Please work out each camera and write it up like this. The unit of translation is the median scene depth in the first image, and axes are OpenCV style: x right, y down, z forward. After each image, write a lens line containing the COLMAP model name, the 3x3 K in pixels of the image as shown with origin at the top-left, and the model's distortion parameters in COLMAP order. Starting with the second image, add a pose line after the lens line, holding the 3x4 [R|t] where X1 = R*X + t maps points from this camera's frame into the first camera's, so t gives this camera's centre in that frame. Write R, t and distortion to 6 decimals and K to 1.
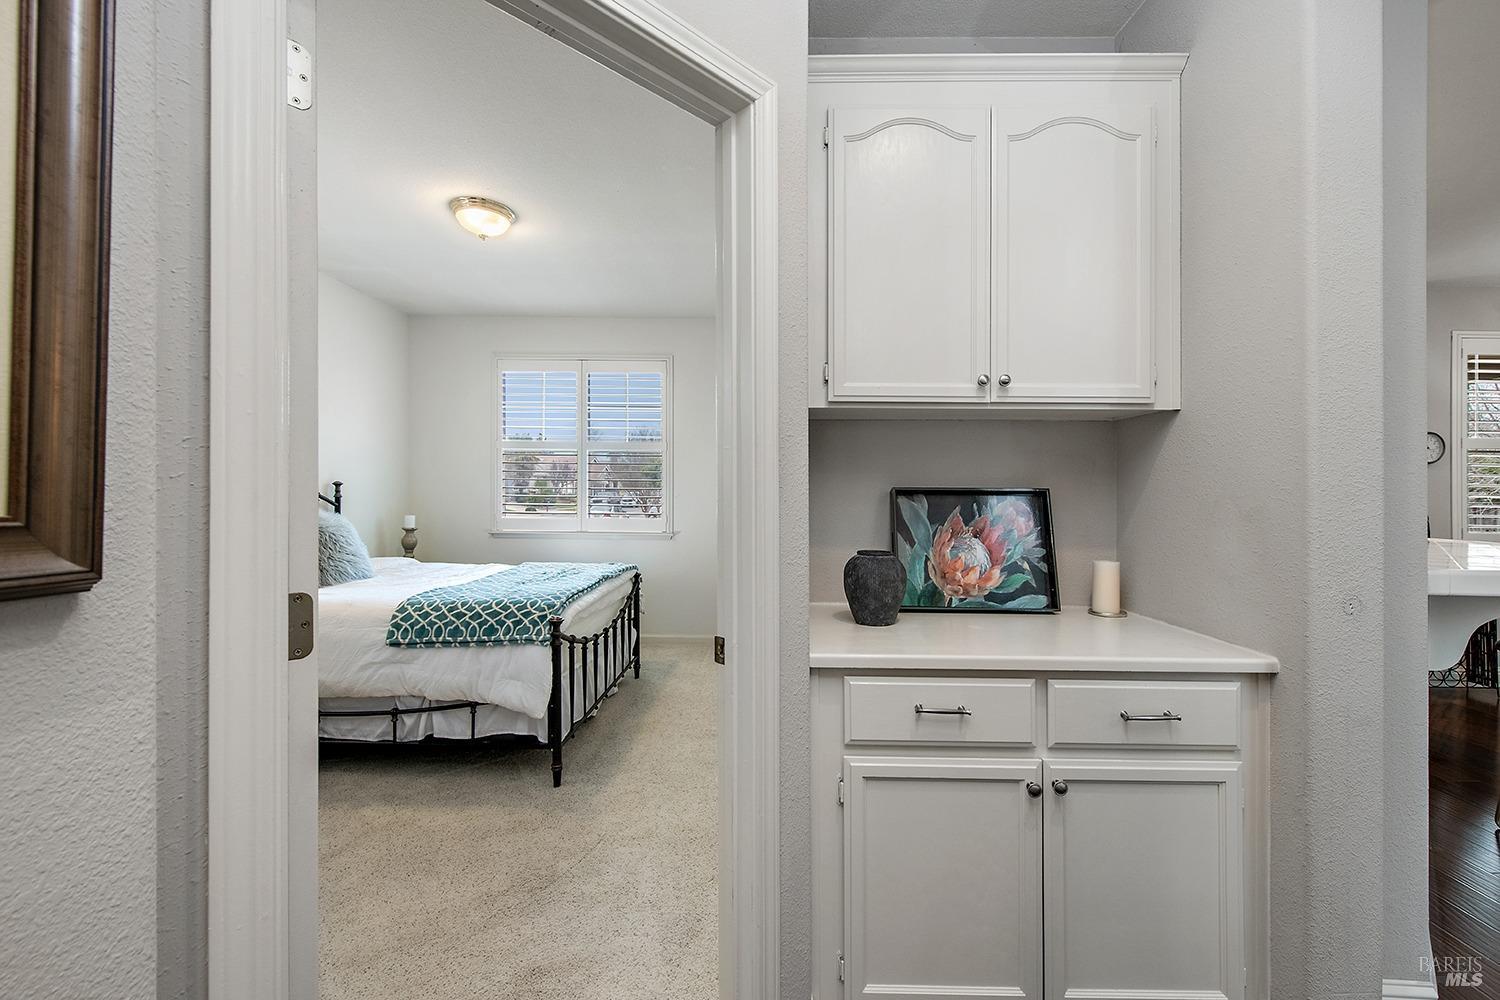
lens RADIAL K [[613.8, 0, 750.0], [0, 613.8, 500.0], [0, 0, 1]] dist [-0.002917, -0.000168]
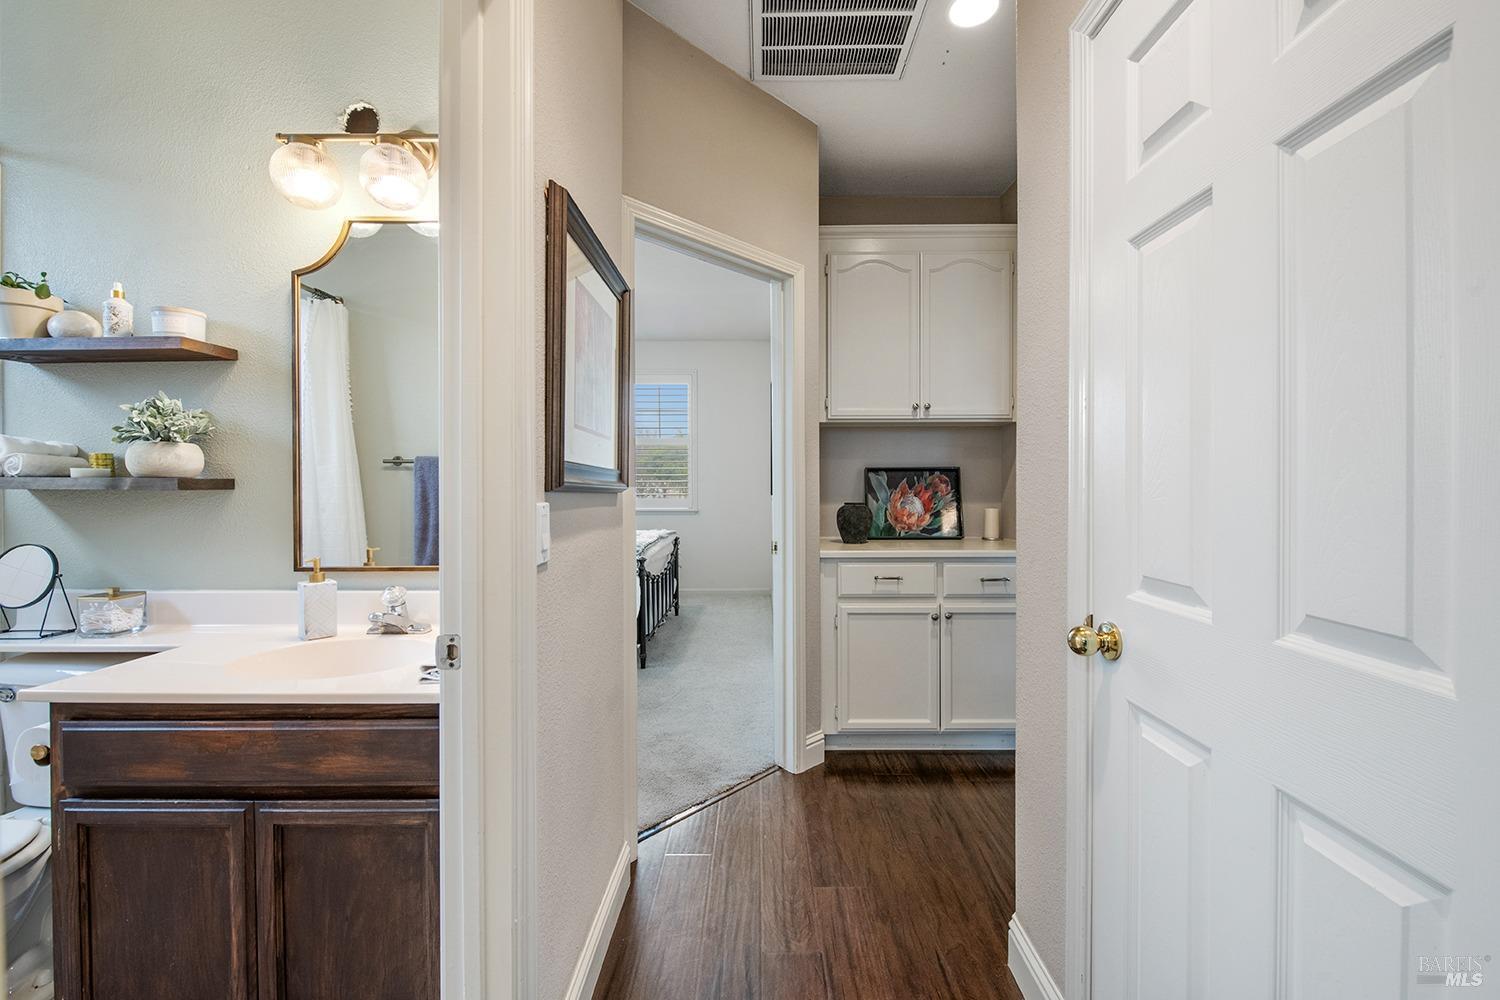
lens RADIAL K [[589.2, 0, 696.8], [0, 589.2, 496.9], [0, 0, 1]] dist [-0.001708, -0.000227]
pose [[0.997397, -0.002846, -0.072056, -0.079539], [0.003647, 0.999933, 0.010987, 0.029031], [0.072019, -0.011221, 0.997340, -0.452529]]
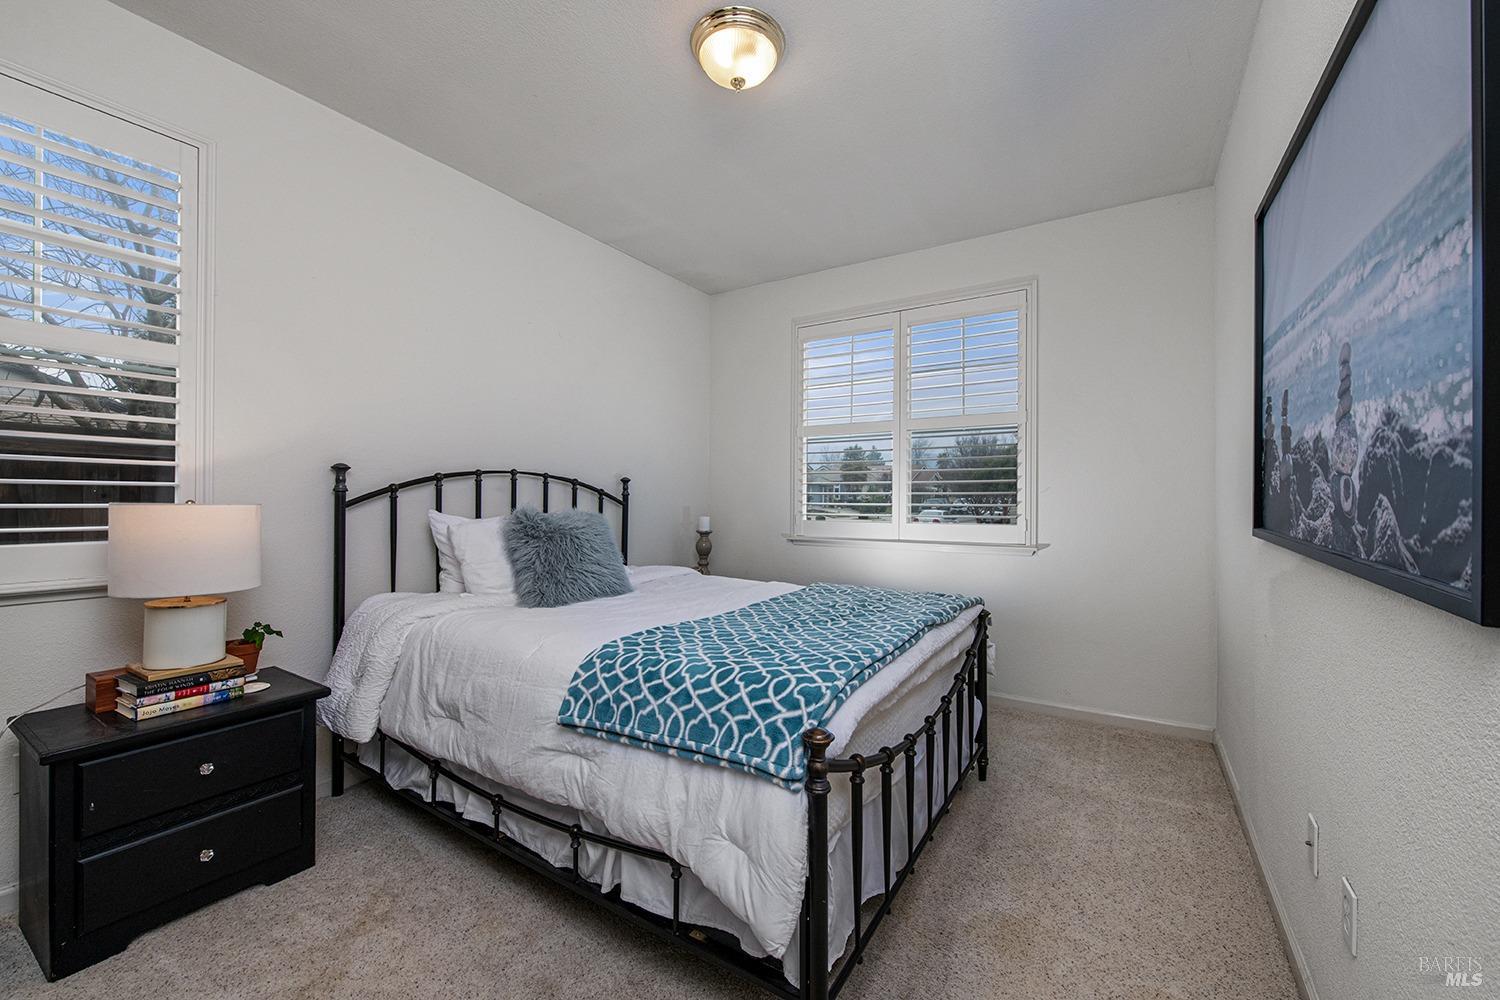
lens RADIAL K [[613.8, 0, 750.0], [0, 613.8, 500.0], [0, 0, 1]] dist [-0.002917, -0.000168]
pose [[0.865462, -0.003974, -0.500959, -0.128400], [-0.001388, 0.999946, -0.010330, 0.022369], [0.500973, 0.009636, 0.865409, 0.578091]]
